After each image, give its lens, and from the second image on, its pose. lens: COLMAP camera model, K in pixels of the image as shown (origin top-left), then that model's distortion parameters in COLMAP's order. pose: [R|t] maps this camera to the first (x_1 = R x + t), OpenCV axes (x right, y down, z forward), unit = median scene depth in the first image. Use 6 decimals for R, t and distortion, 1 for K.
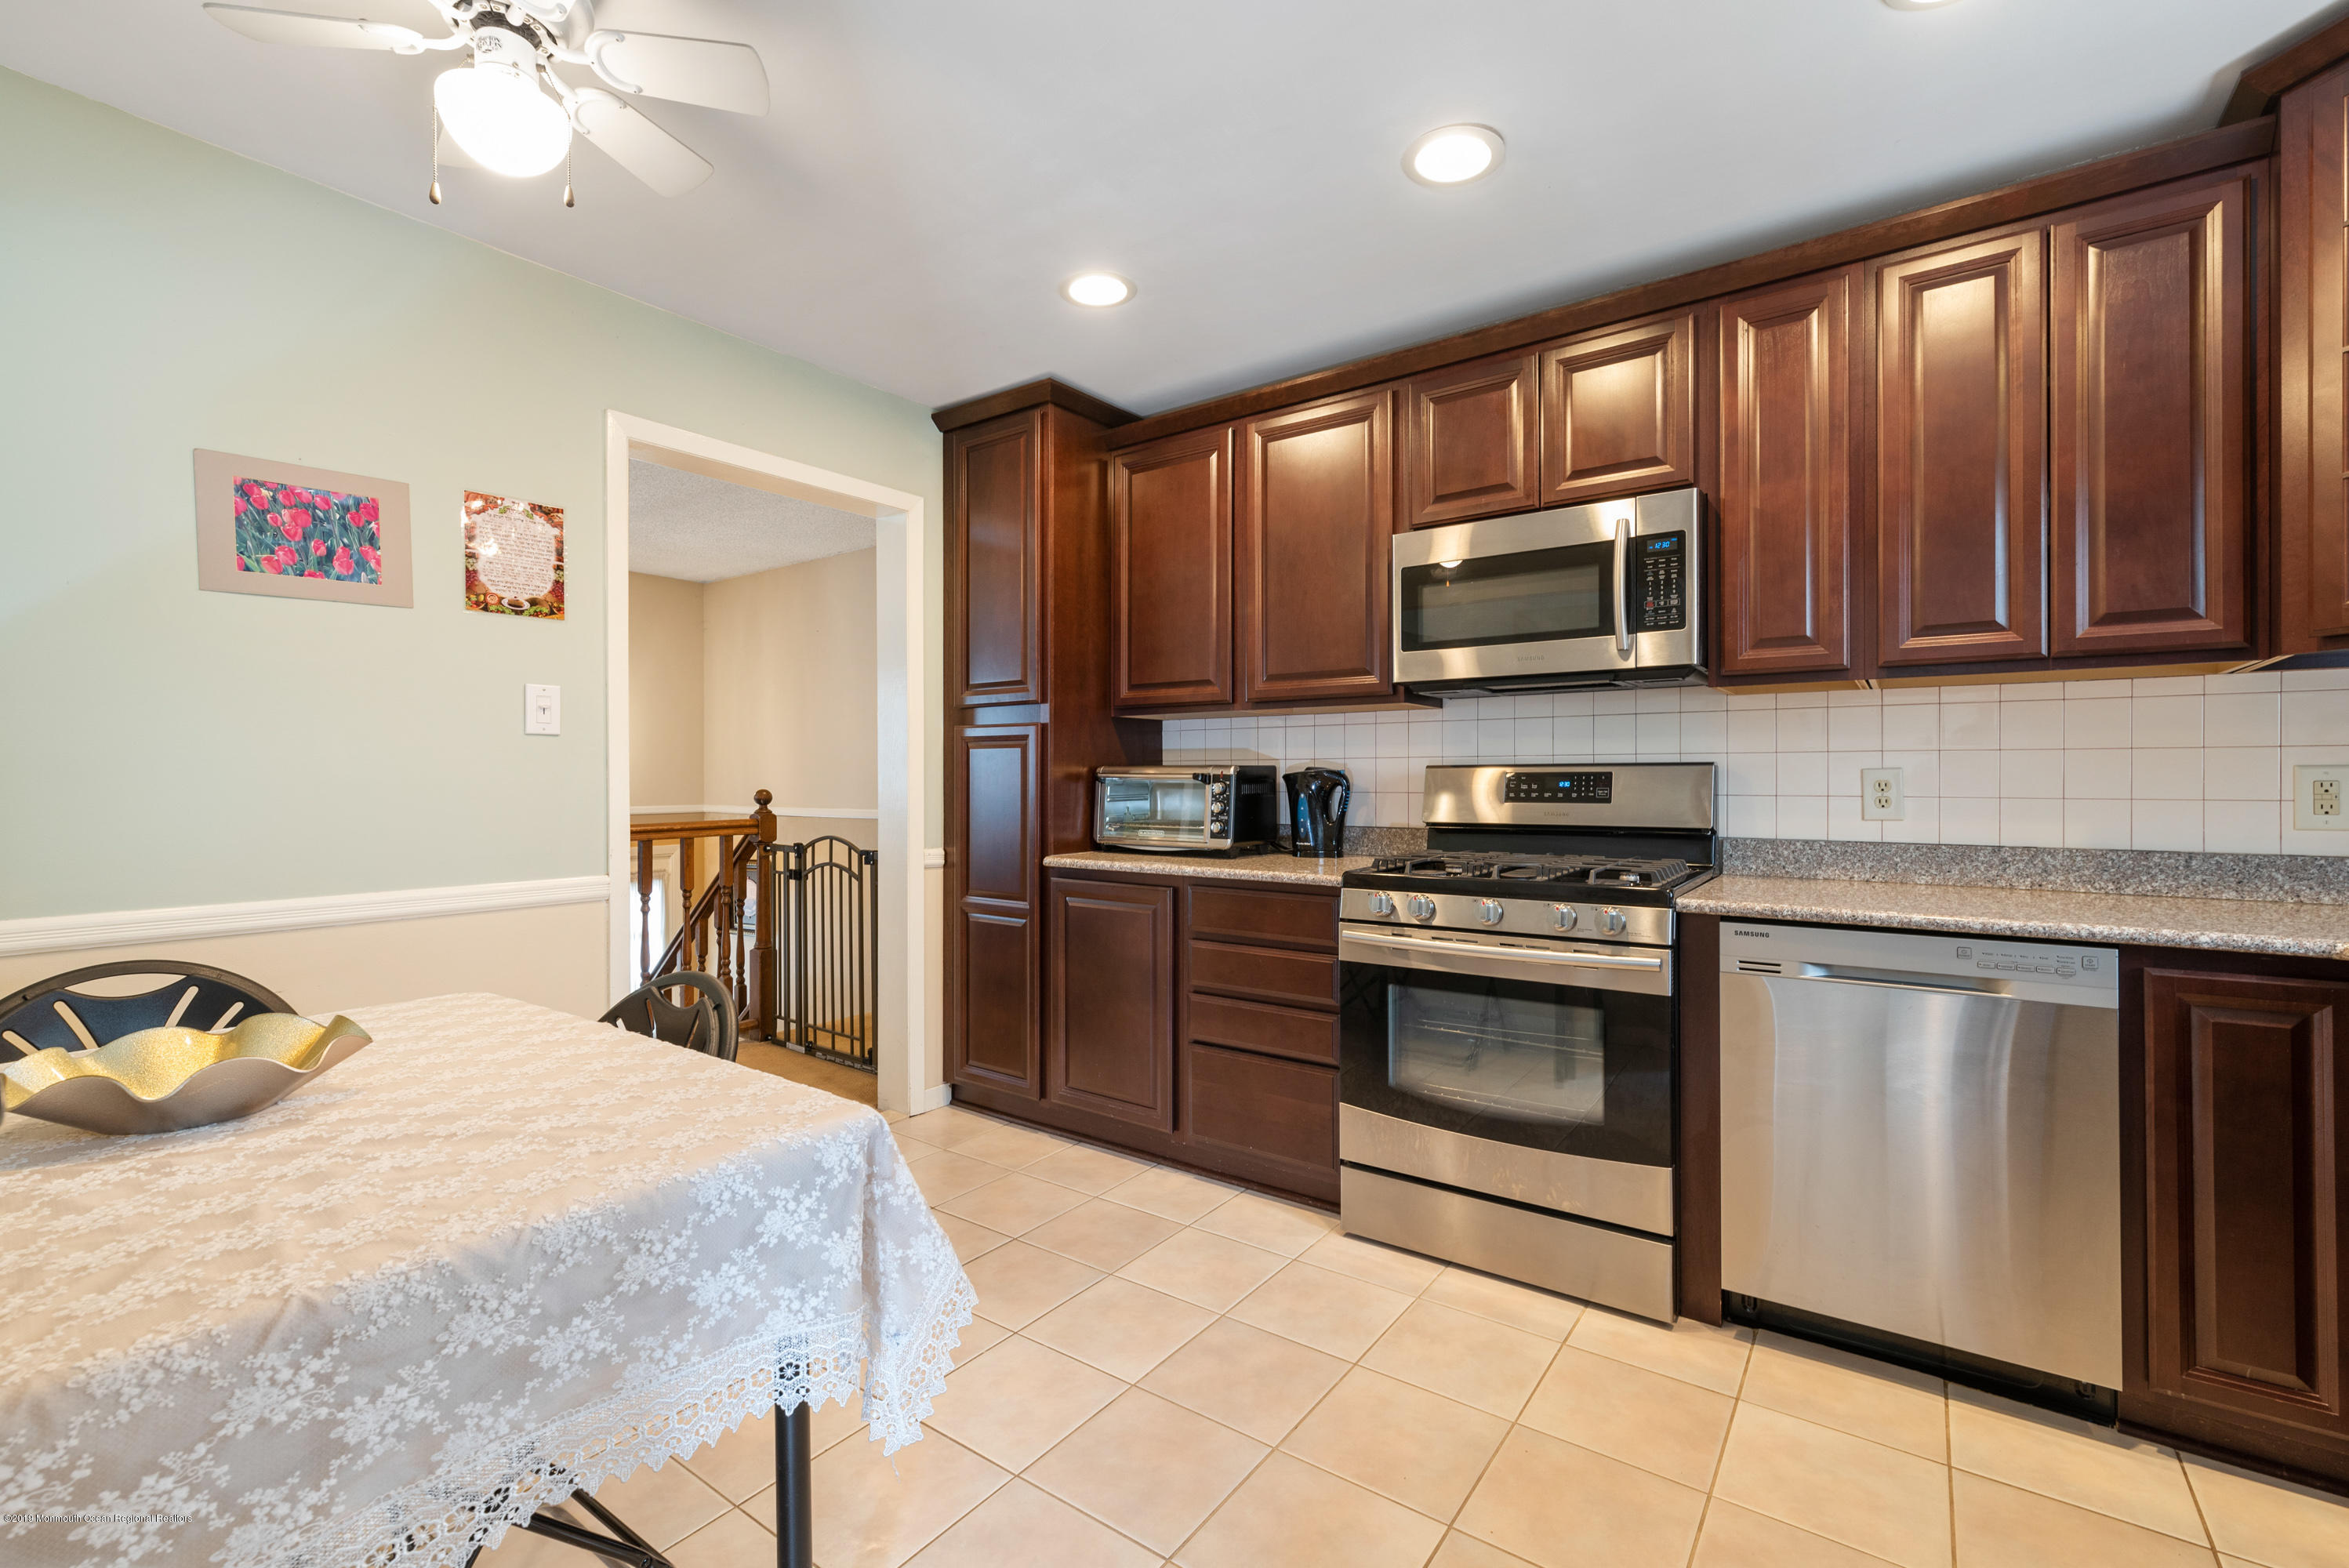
lens RADIAL K [[1002.4, 0, 1151.8], [0, 1002.4, 785.5], [0, 0, 1]] dist [0.010192, -0.000918]
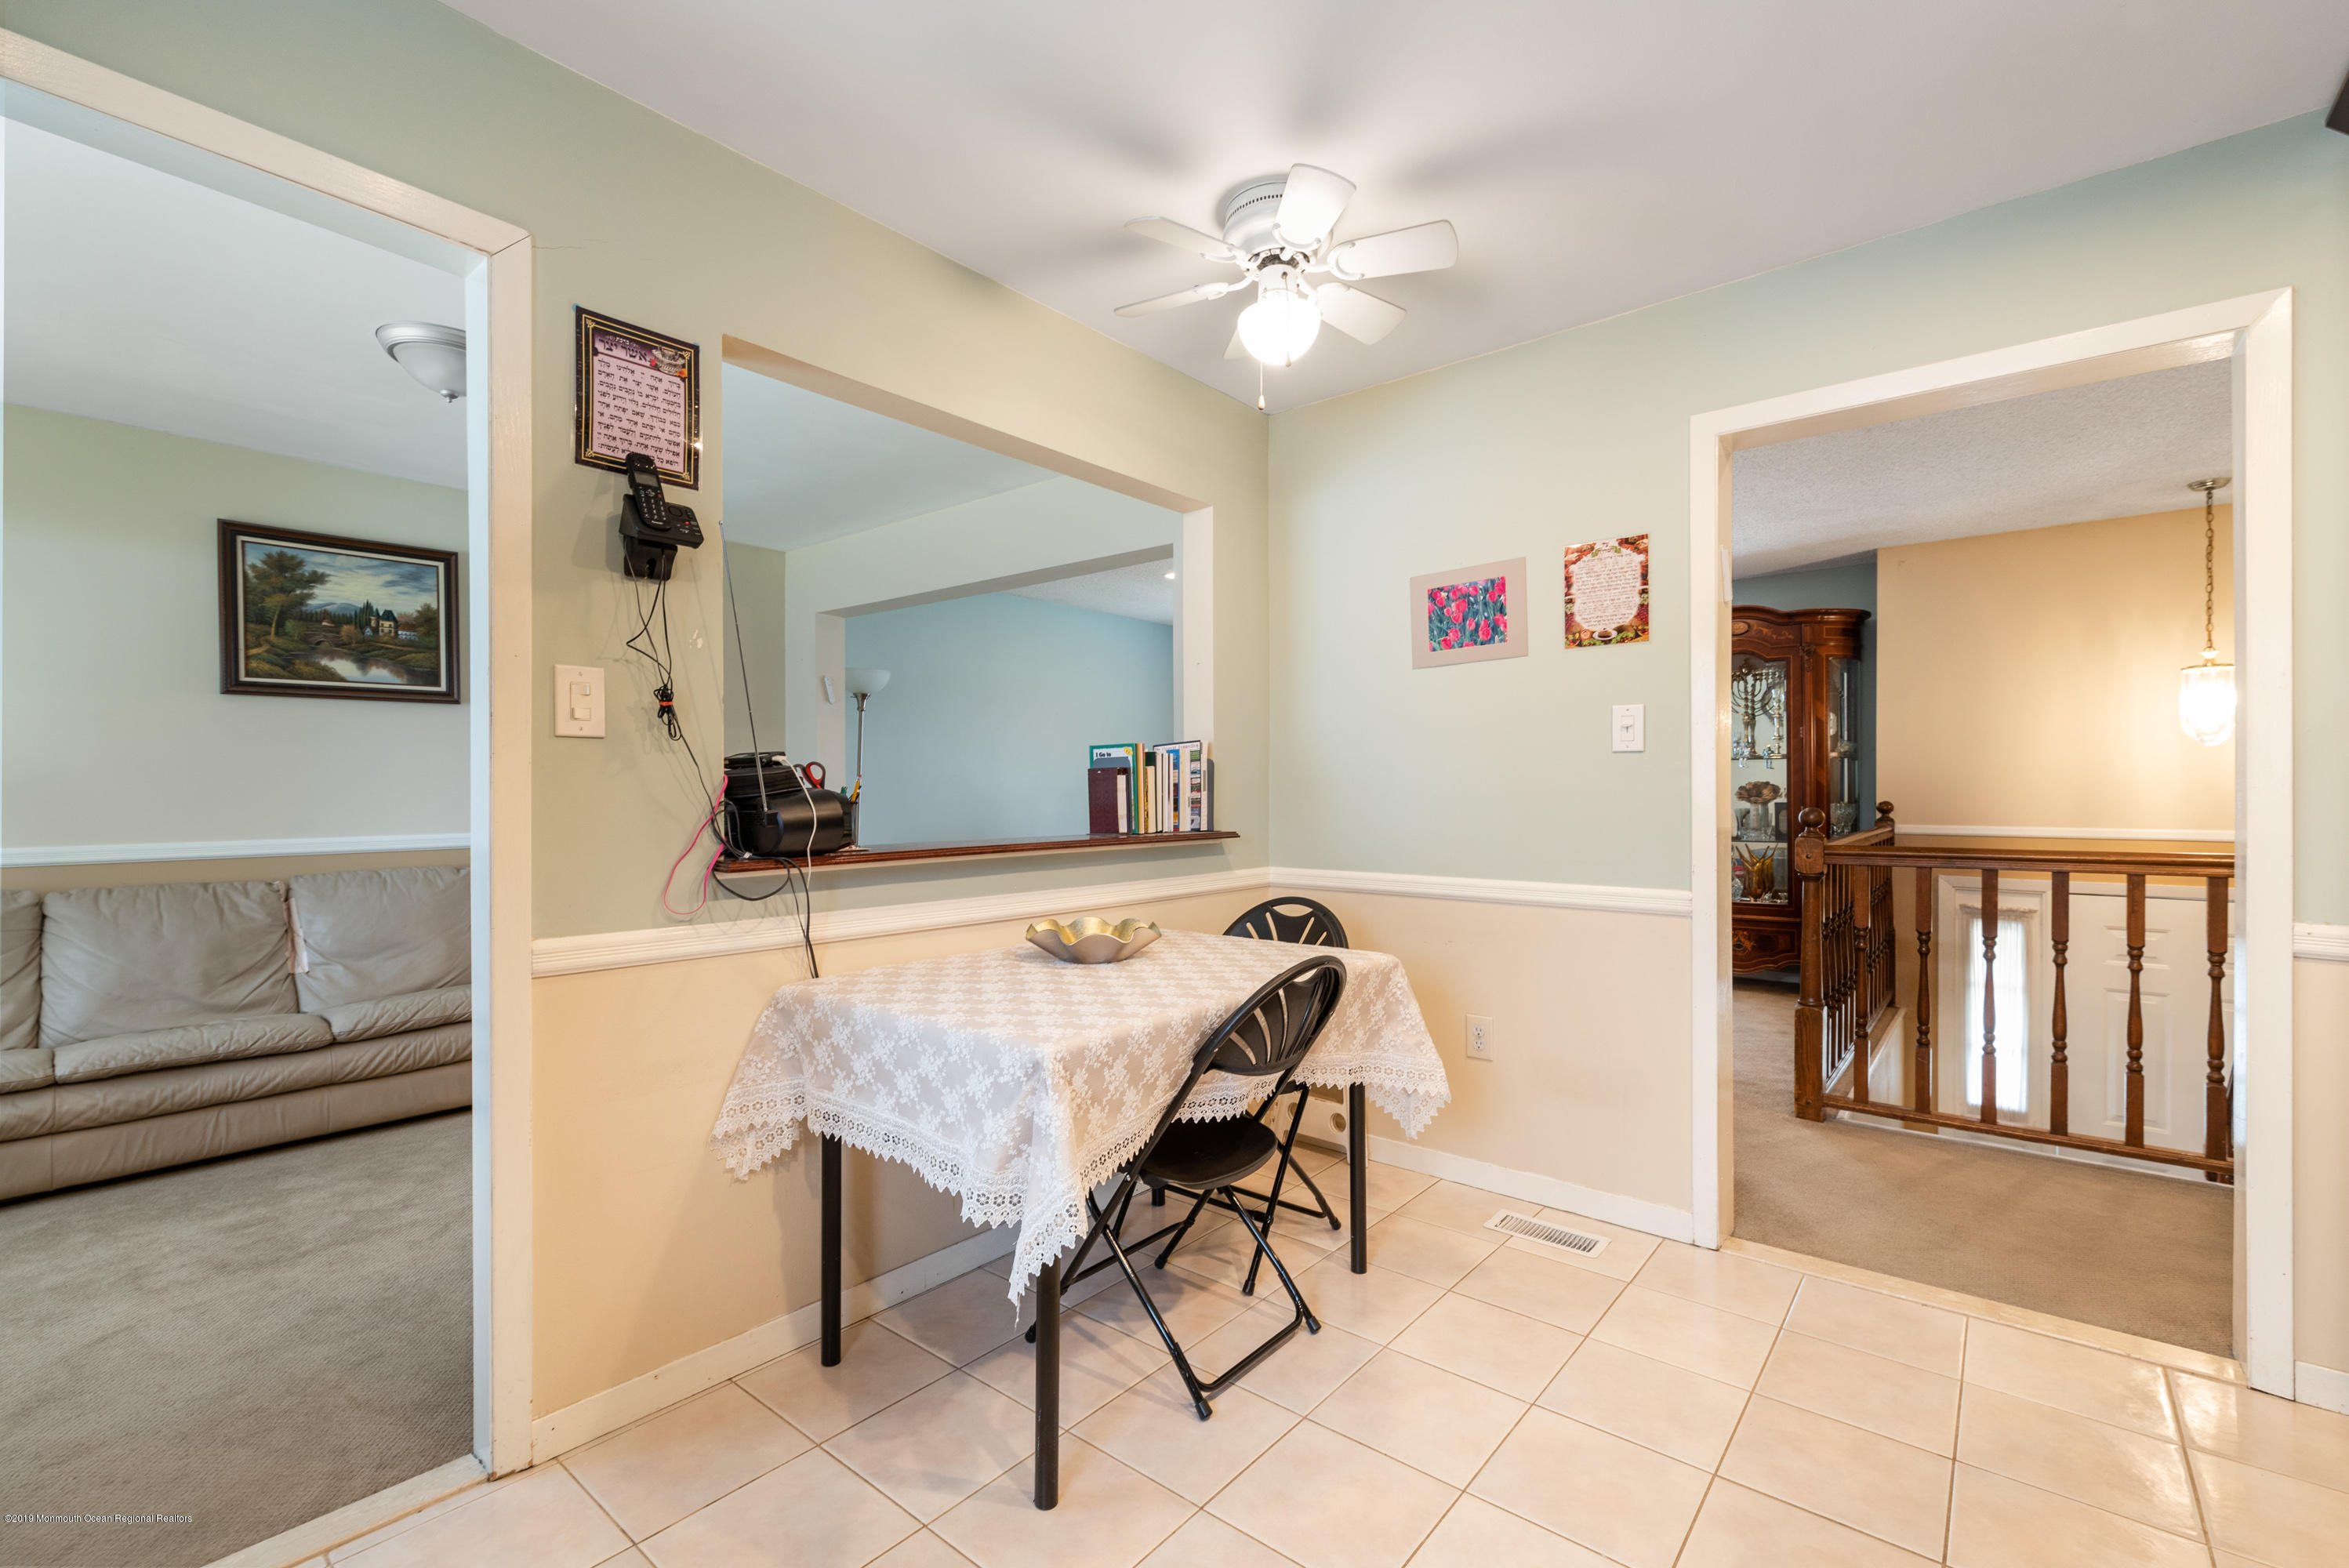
lens RADIAL K [[1002.4, 0, 1178.0], [0, 1002.4, 797.8], [0, 0, 1]] dist [0.010192, -0.000918]
pose [[-0.029353, 0.009862, -0.999520, 0.471850], [-0.006282, 0.999930, 0.010050, -0.009455], [0.999549, 0.006574, -0.029289, 0.550827]]
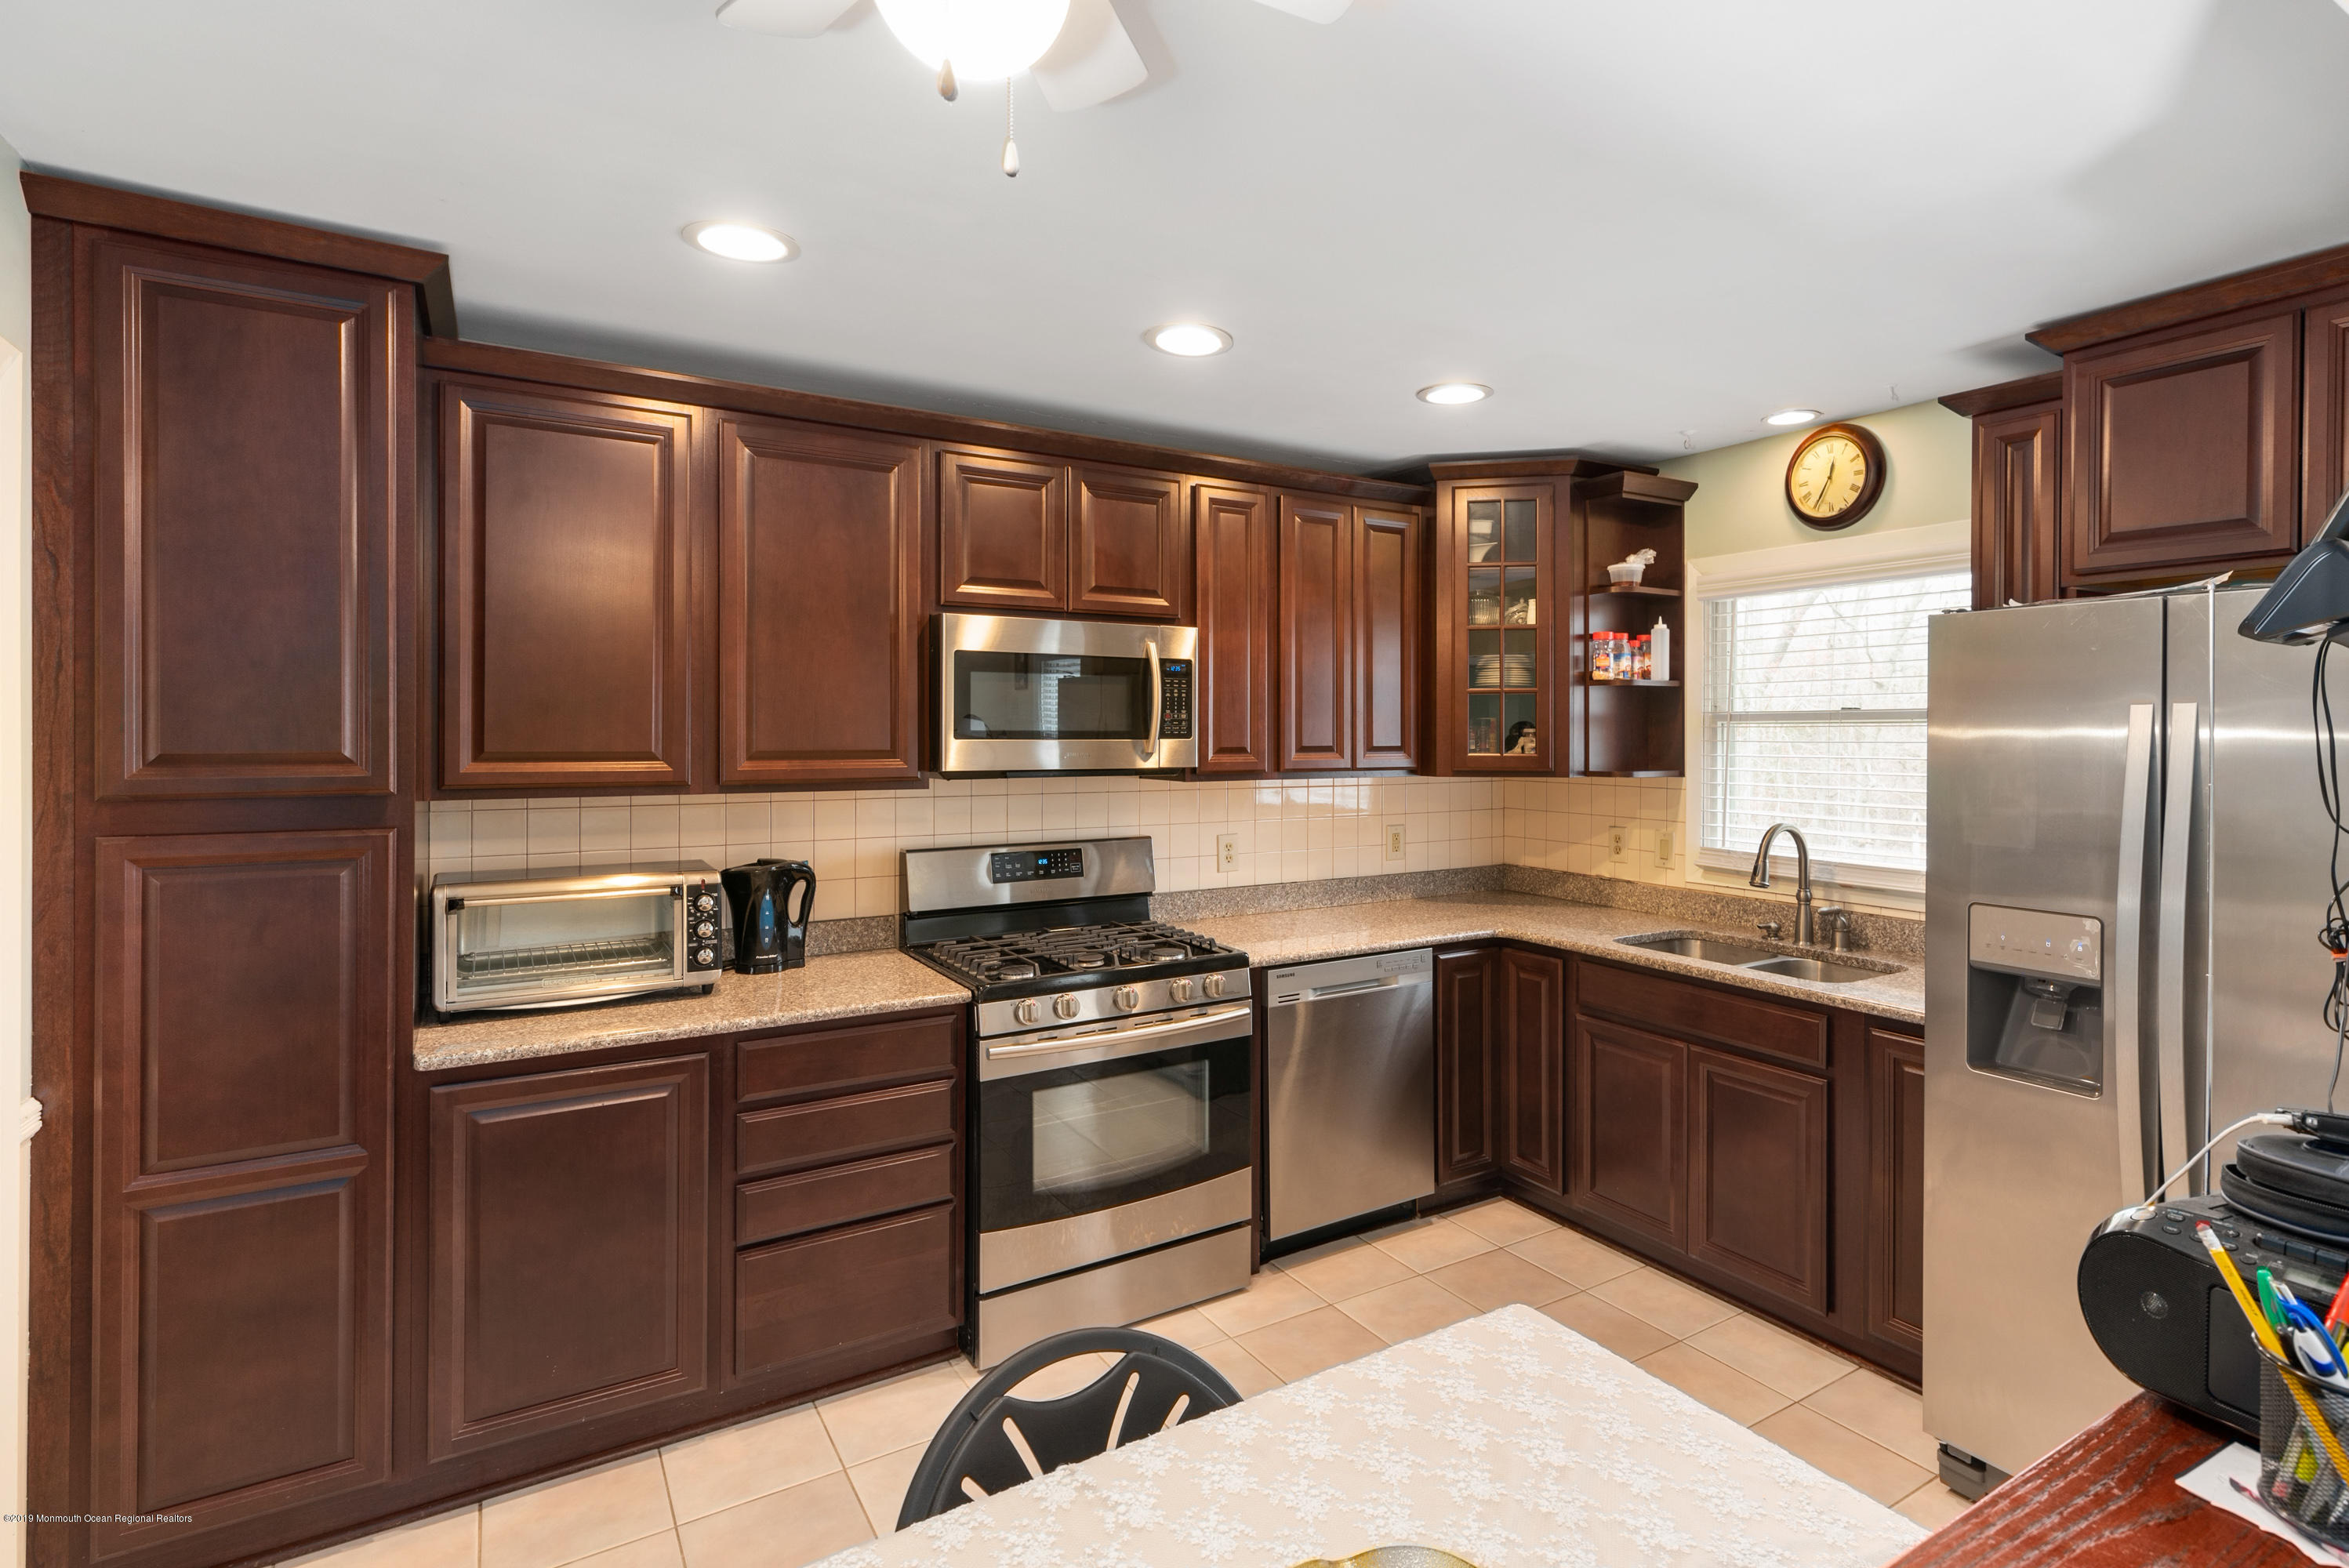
lens RADIAL K [[1157.8, 0, 1294.0], [0, 1157.8, 752.9], [0, 0, 1]] dist [-0.000544, 0.000187]
pose [[0.341536, -0.012599, 0.939784, -0.838238], [0.005263, 0.999920, 0.011492, -0.166329], [-0.939854, 0.001021, 0.341575, 0.422141]]
